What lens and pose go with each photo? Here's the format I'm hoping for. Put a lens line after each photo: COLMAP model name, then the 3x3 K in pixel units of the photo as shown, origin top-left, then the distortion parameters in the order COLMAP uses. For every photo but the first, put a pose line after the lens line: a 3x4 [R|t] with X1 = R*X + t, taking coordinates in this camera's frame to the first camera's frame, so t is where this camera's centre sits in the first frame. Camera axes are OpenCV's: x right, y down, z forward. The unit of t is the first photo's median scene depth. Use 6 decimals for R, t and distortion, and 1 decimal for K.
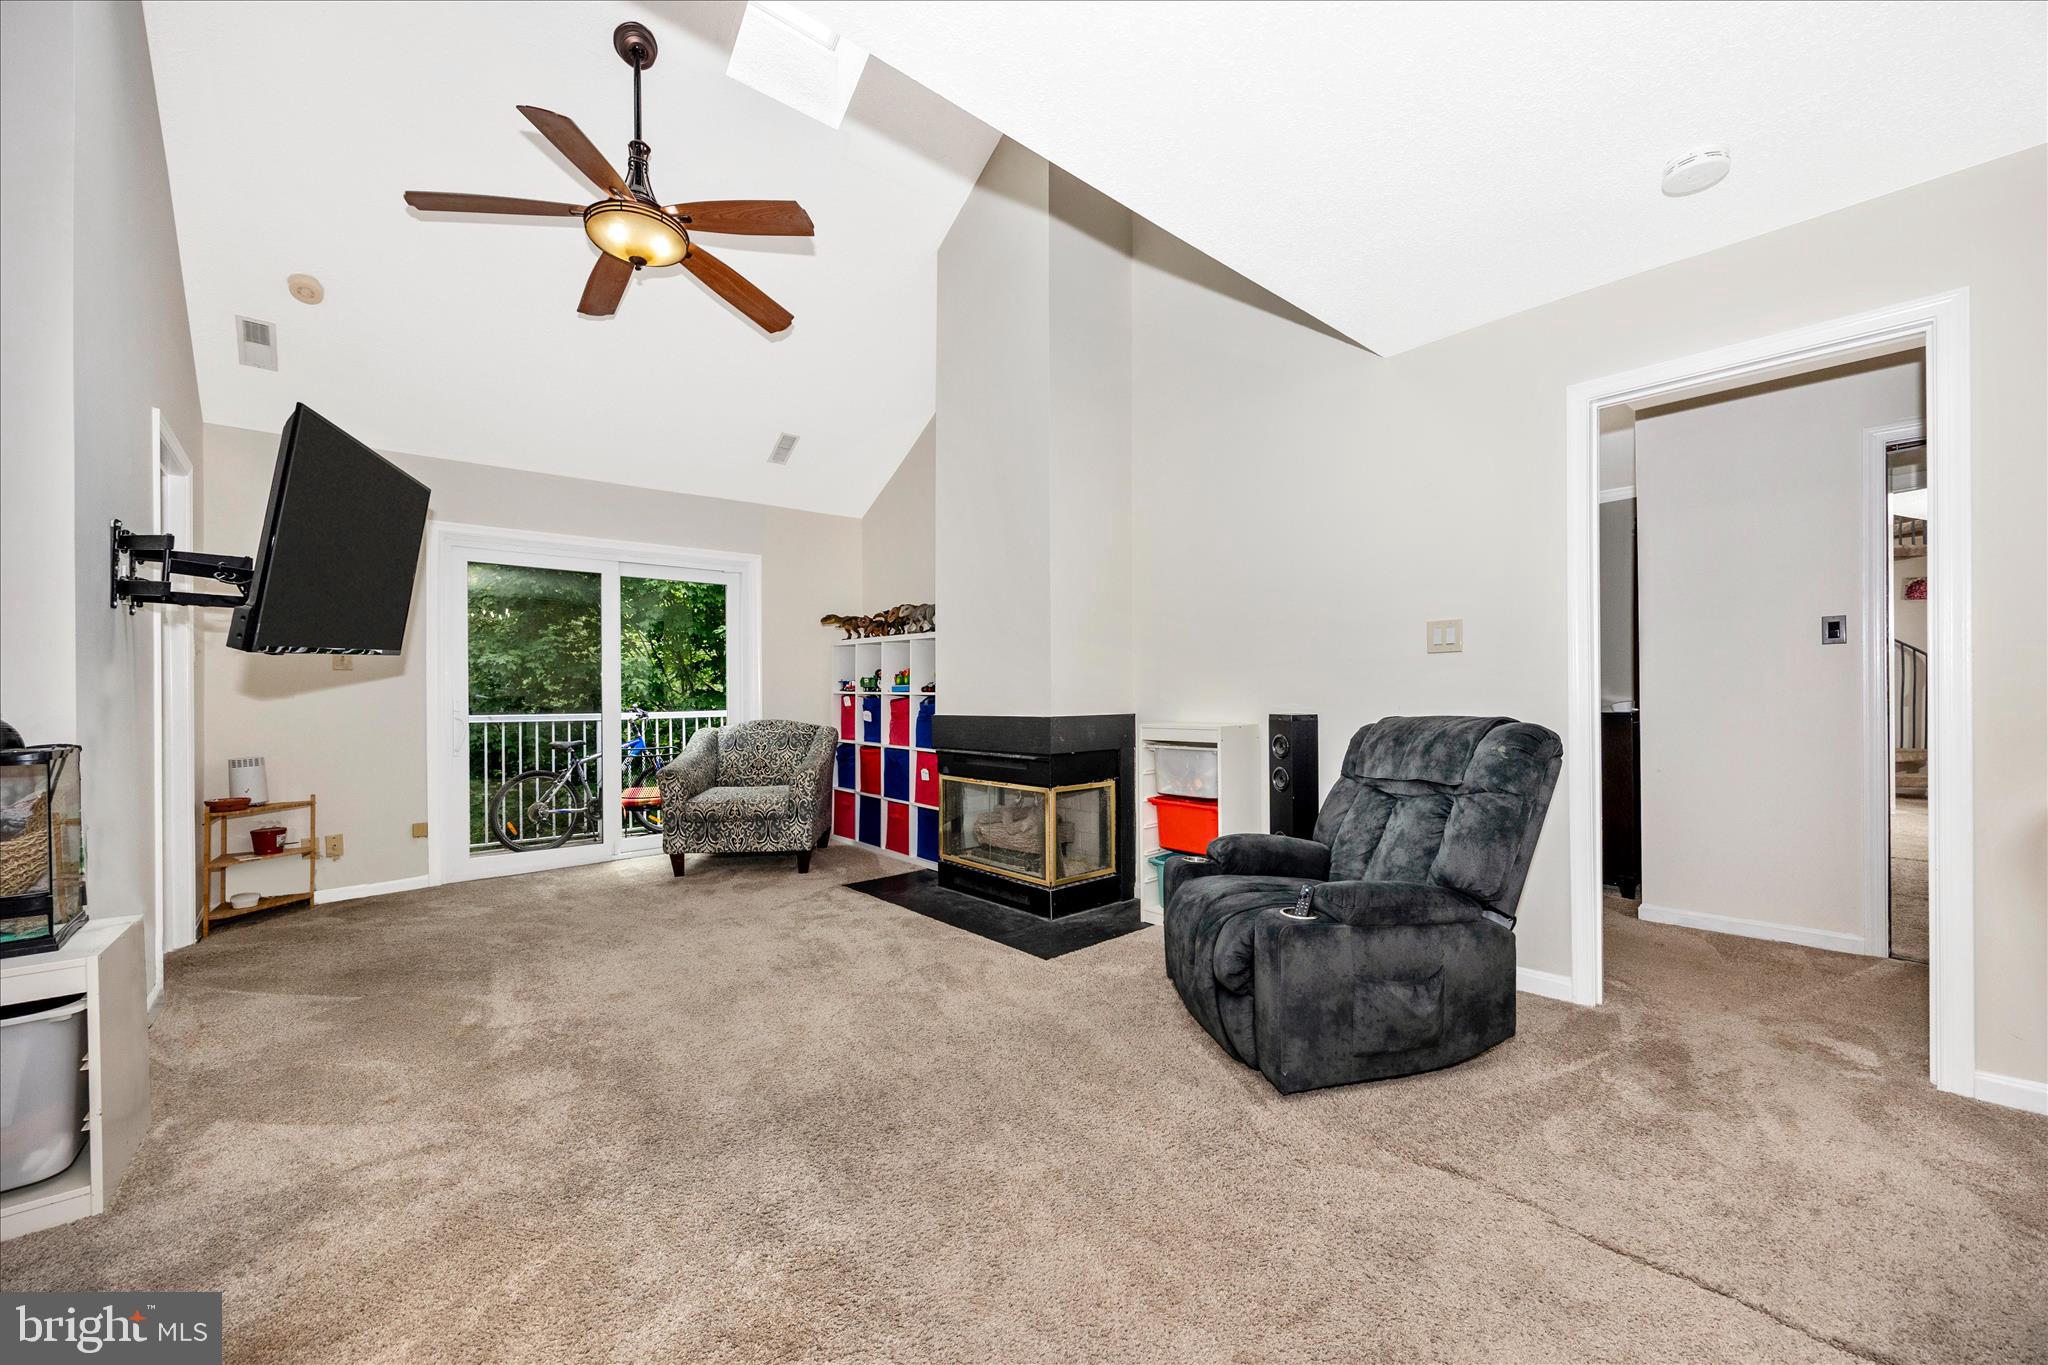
lens RADIAL K [[784.3, 0, 1032.6], [0, 784.3, 694.3], [0, 0, 1]] dist [0.005776, -0.001078]
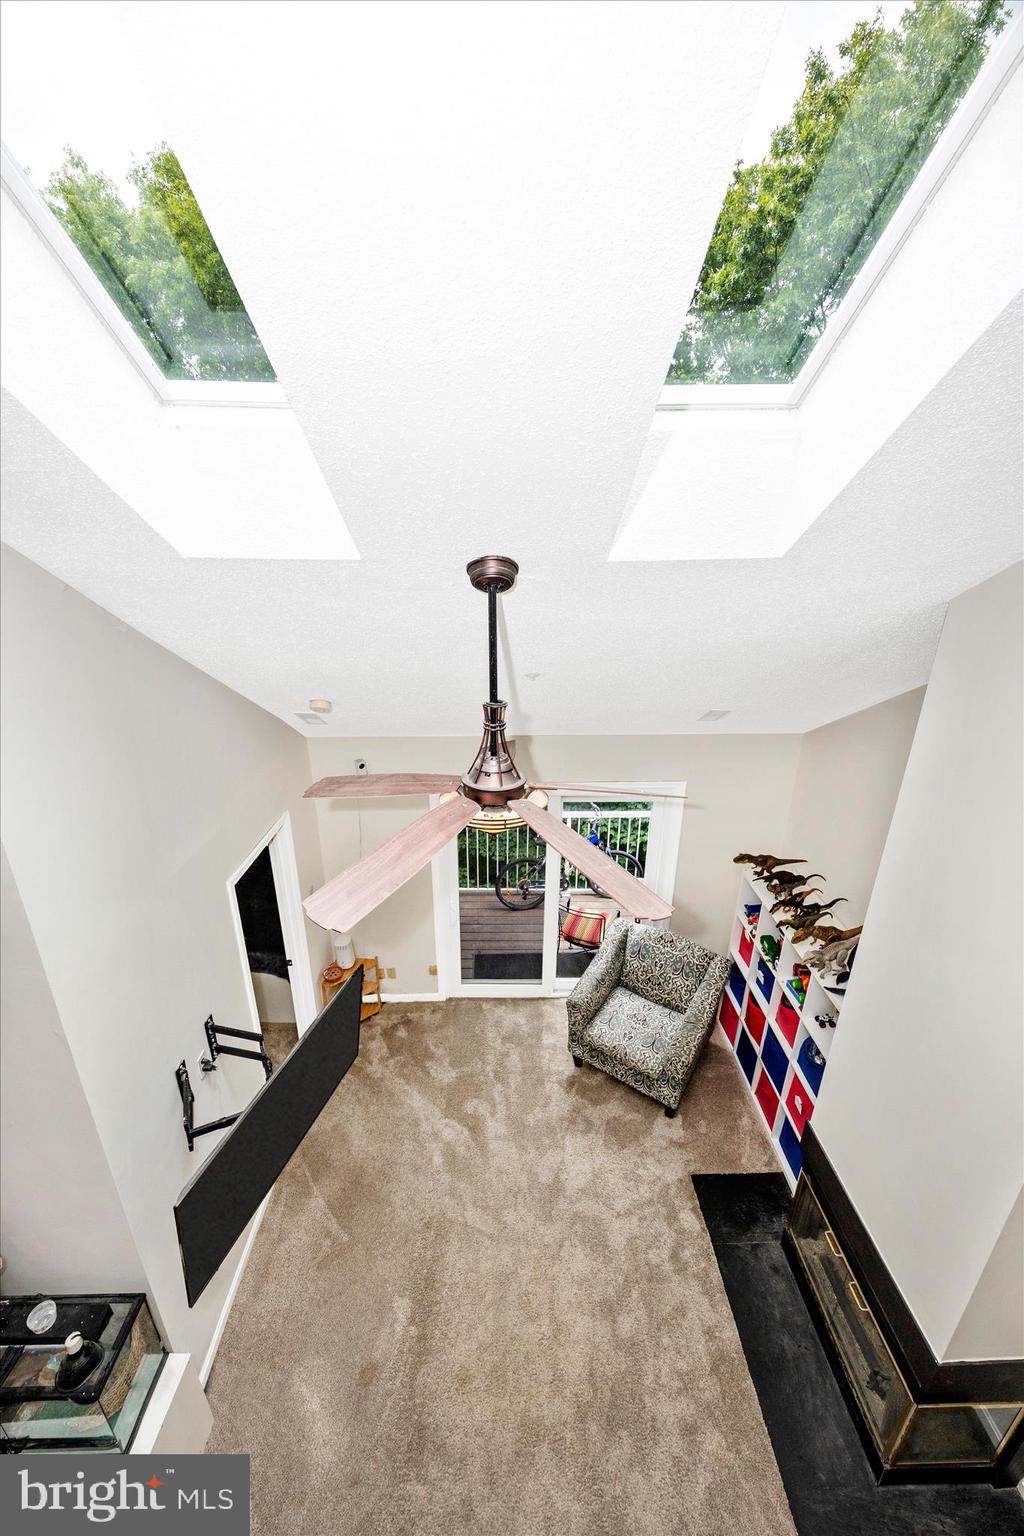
lens RADIAL K [[588.2, 0, 516.3], [0, 588.2, 763.6], [0, 0, 1]] dist [0.005776, -0.001078]
pose [[0.760003, 0.250030, -0.599901, -0.086933], [-0.009734, 0.927314, 0.374158, -0.699740], [0.649847, -0.278521, 0.707195, 0.466476]]
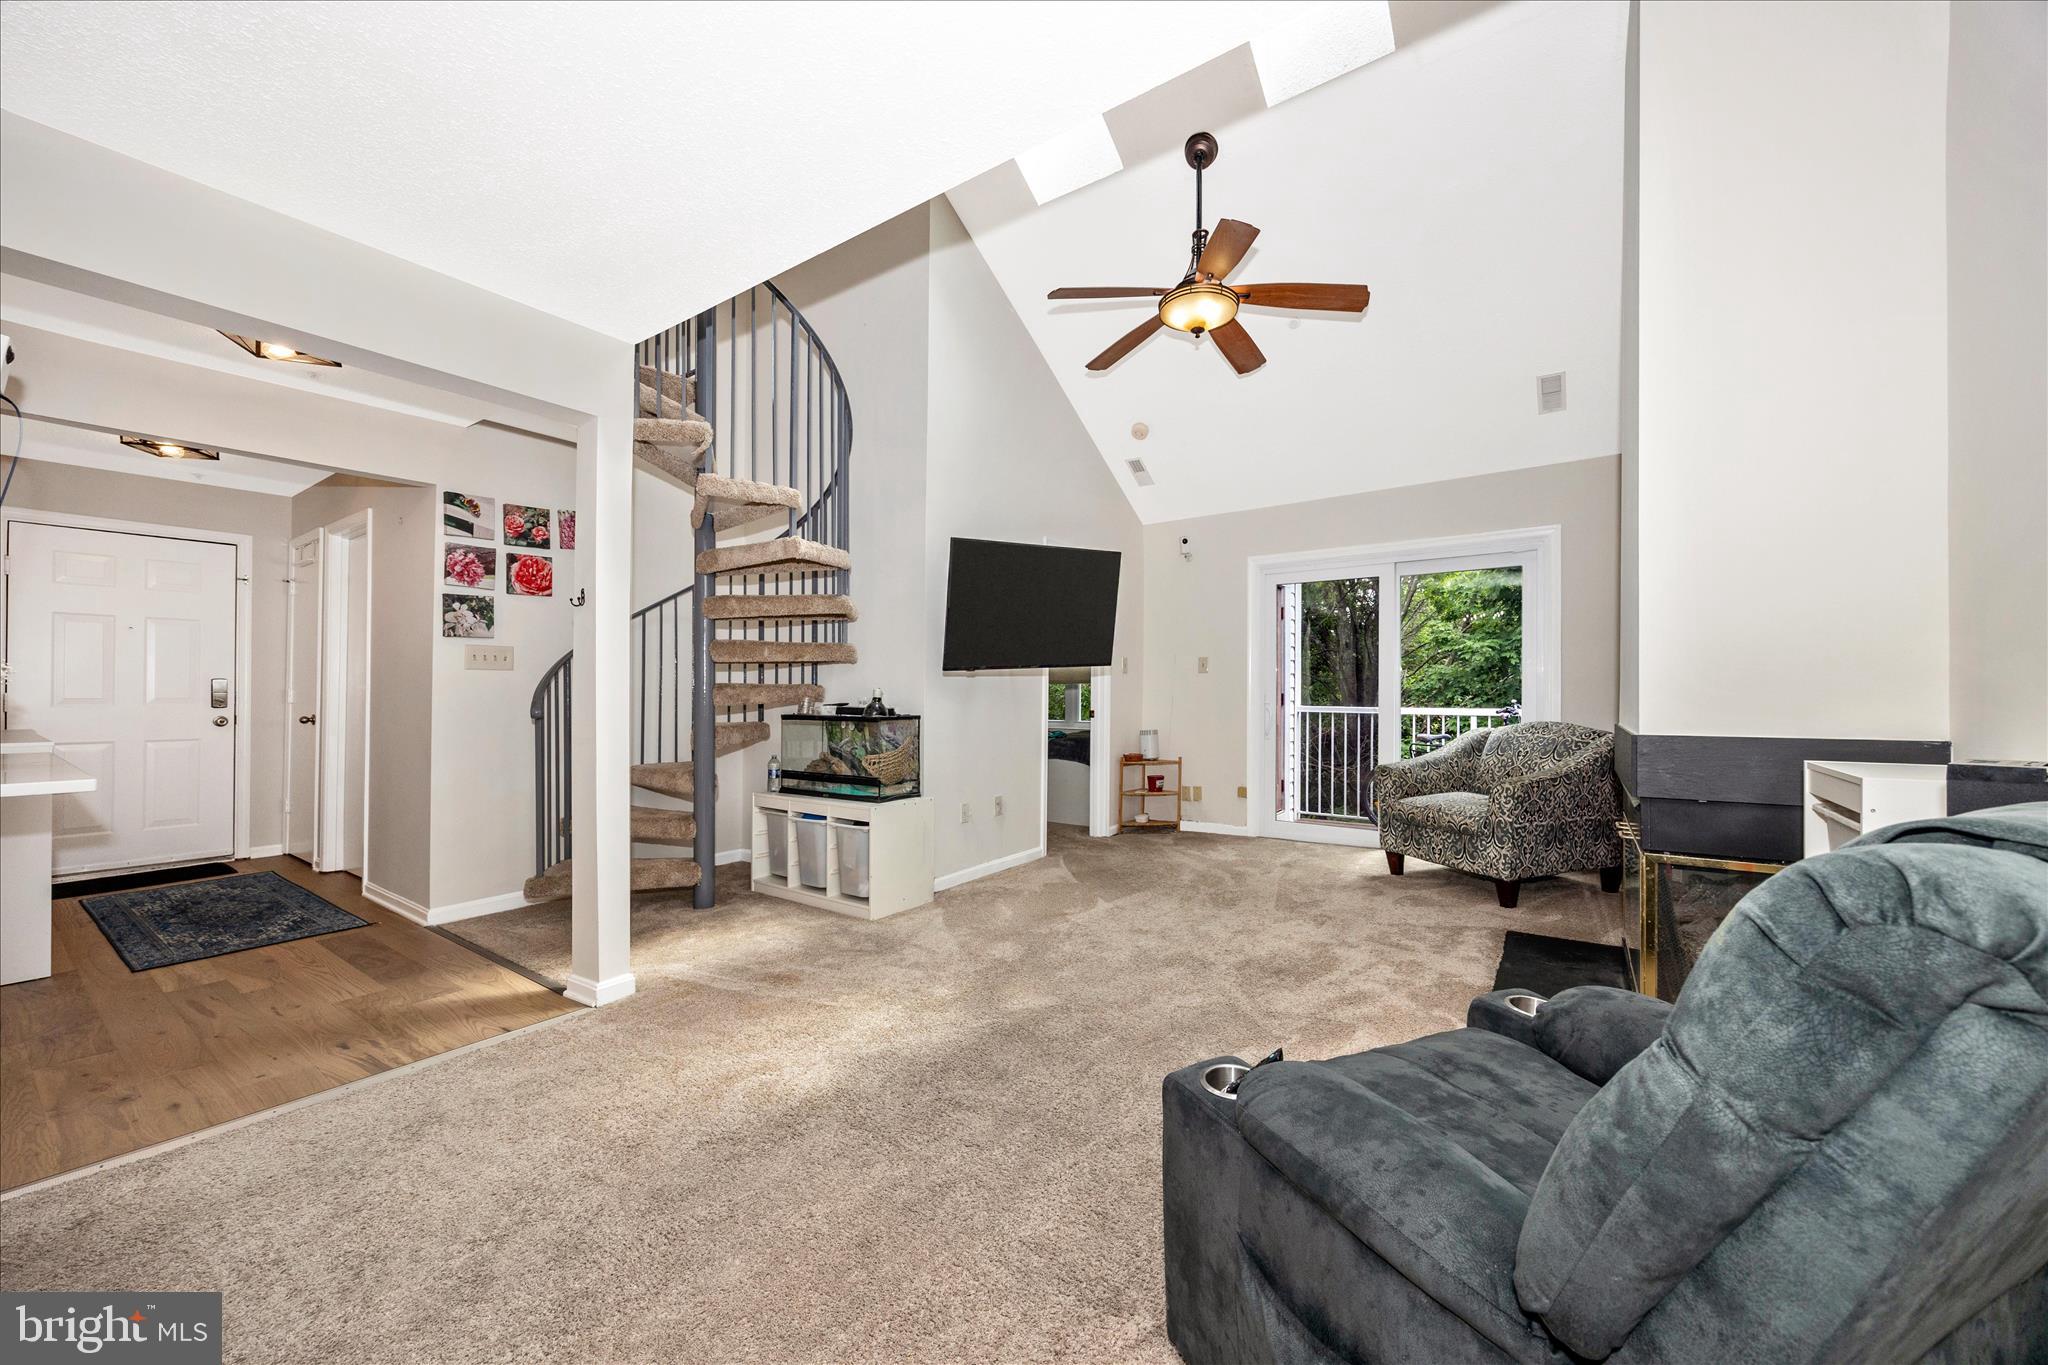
lens RADIAL K [[784.3, 0, 1036.0], [0, 784.3, 685.1], [0, 0, 1]] dist [0.005776, -0.001078]
pose [[0.236049, -0.000750, -0.971741, 0.484944], [0.003237, 0.999995, 0.000015, -0.010939], [0.971736, -0.003149, 0.236050, 0.391313]]
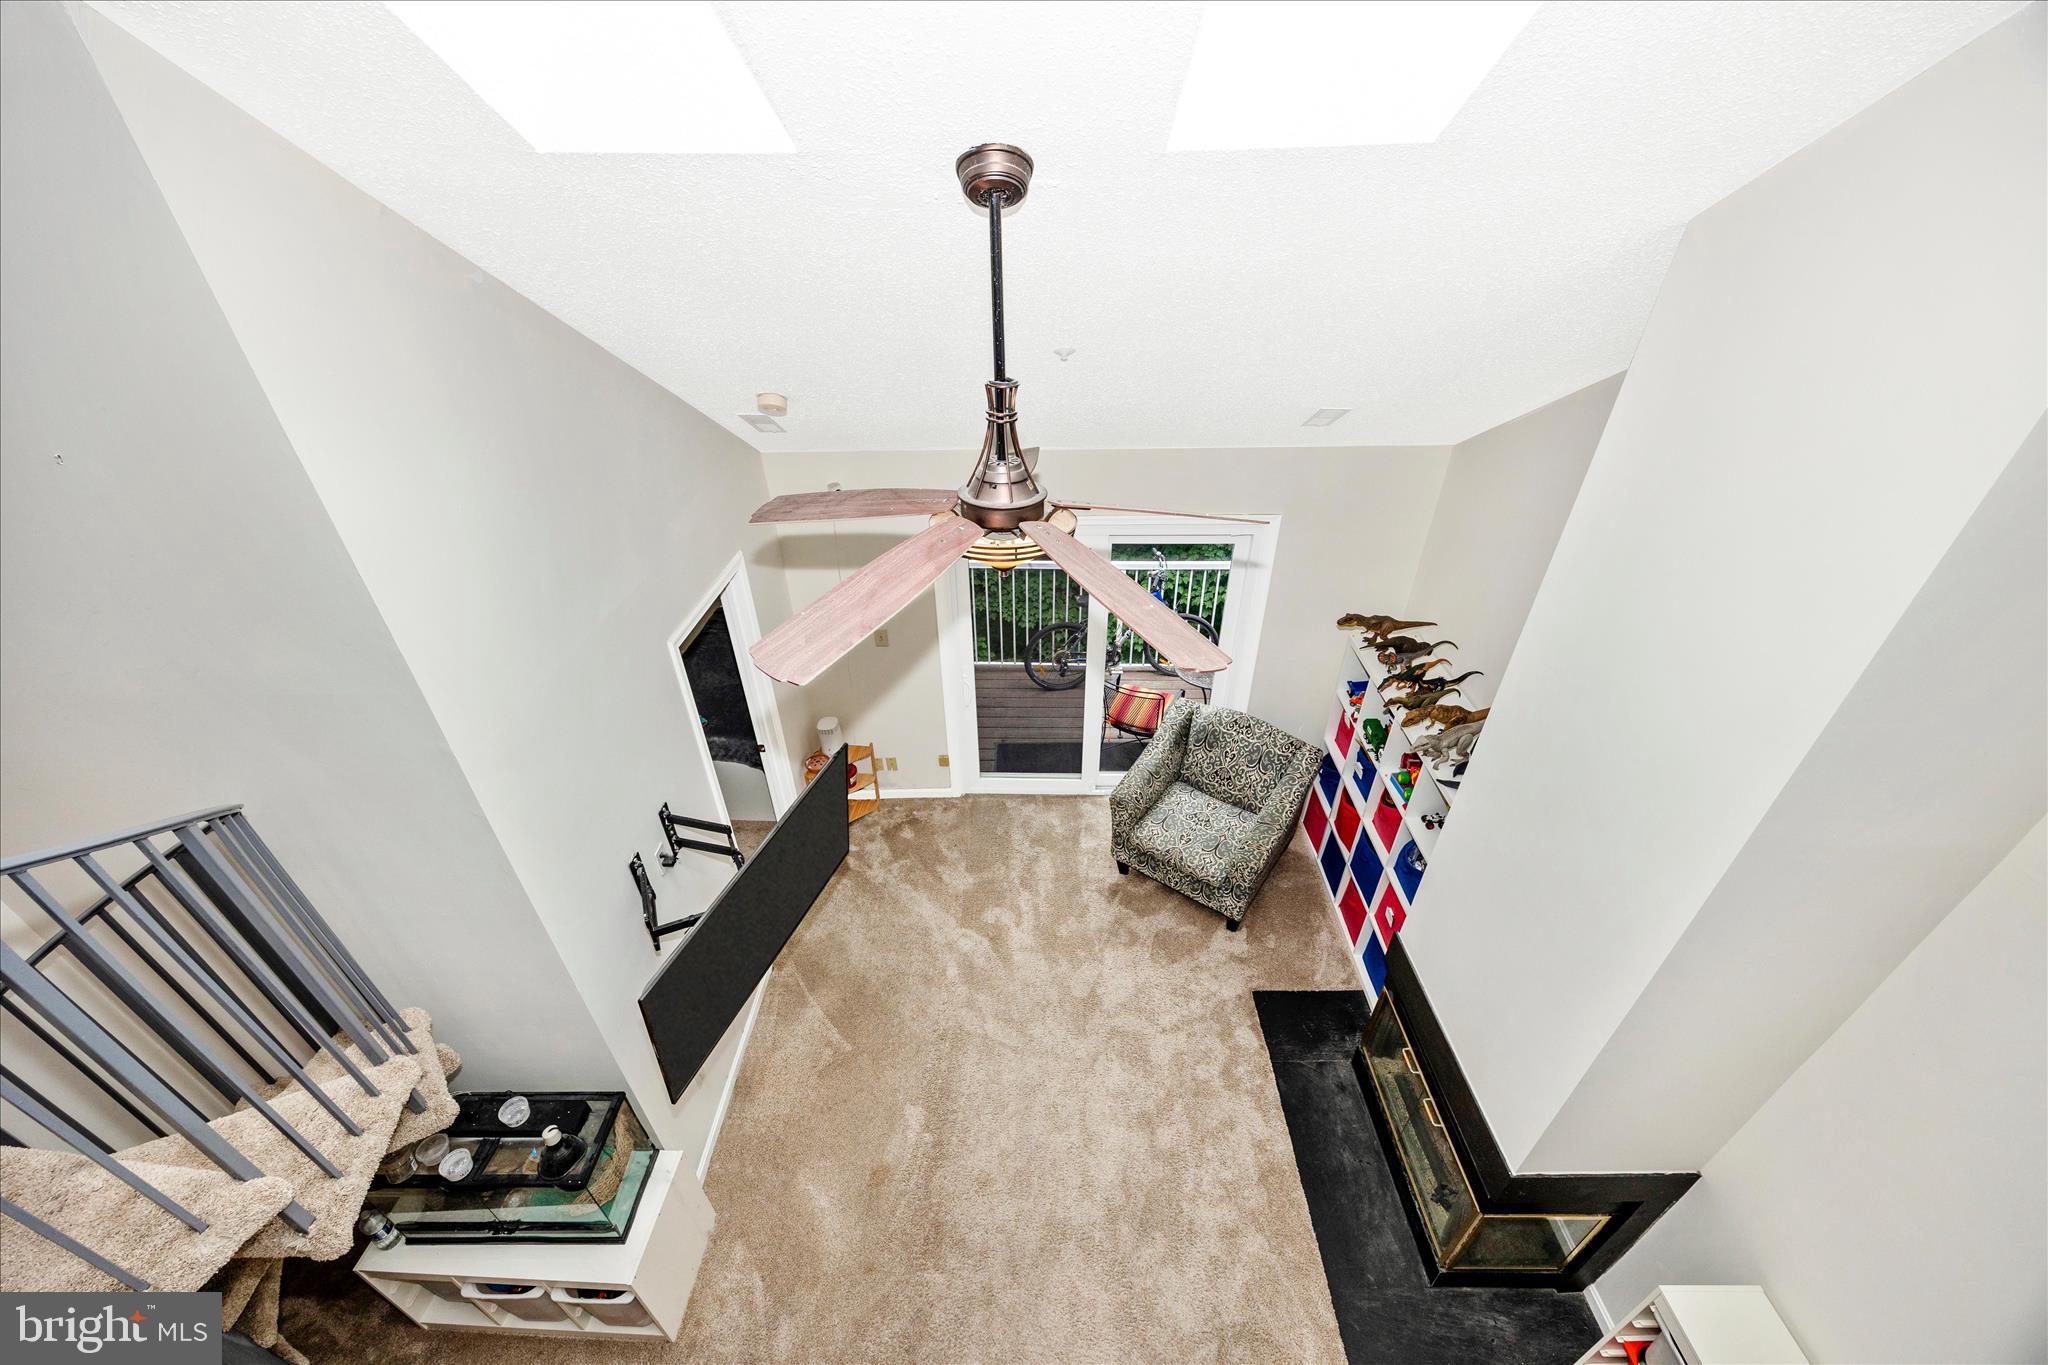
lens RADIAL K [[784.3, 0, 1038.2], [0, 784.3, 684.9], [0, 0, 1]] dist [0.005776, -0.001078]
pose [[0.743876, 0.384276, -0.546791, -0.070707], [-0.000981, 0.818787, 0.574096, -0.684490], [0.668317, -0.426520, 0.609453, 0.470296]]
